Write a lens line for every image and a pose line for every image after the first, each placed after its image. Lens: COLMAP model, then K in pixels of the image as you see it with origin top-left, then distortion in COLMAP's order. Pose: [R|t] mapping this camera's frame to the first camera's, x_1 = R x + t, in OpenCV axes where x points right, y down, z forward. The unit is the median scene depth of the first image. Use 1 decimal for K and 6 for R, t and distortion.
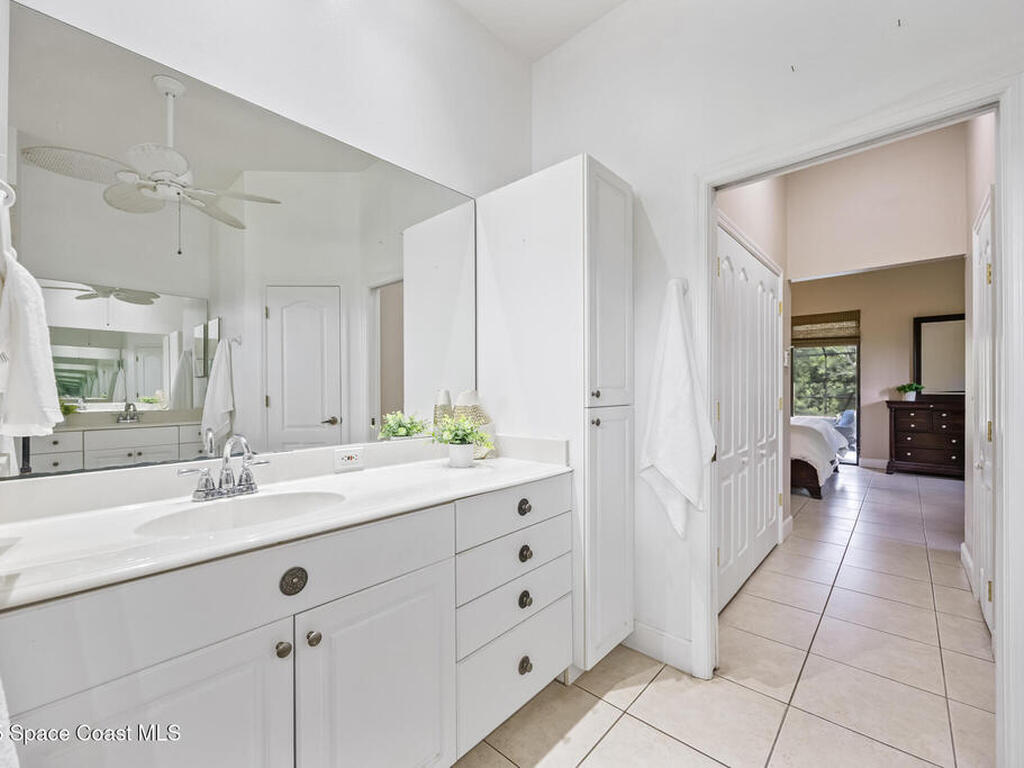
lens RADIAL K [[443.9, 0, 511.6], [0, 443.9, 386.9], [0, 0, 1]] dist [0.003621, -0.001000]
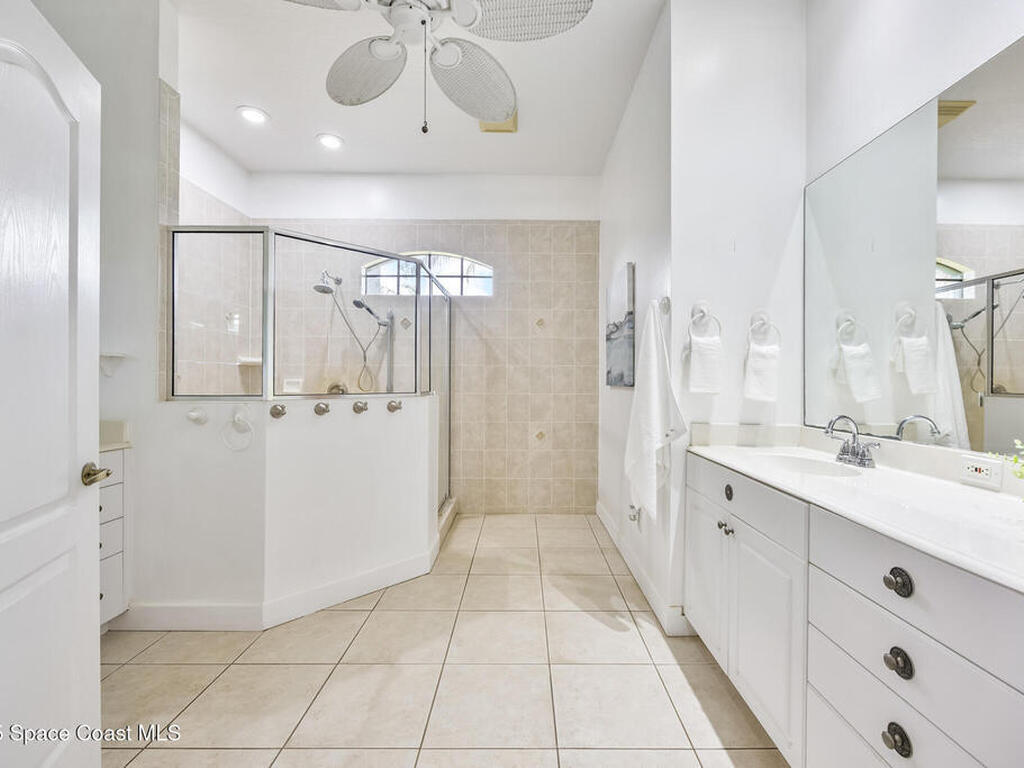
lens RADIAL K [[443.9, 0, 513.8], [0, 443.9, 382.0], [0, 0, 1]] dist [0.003621, -0.001000]
pose [[-0.749498, -0.001207, -0.662006, 0.927487], [-0.003519, 0.999991, 0.002161, 0.009132], [0.661997, 0.003949, -0.749496, 1.276680]]
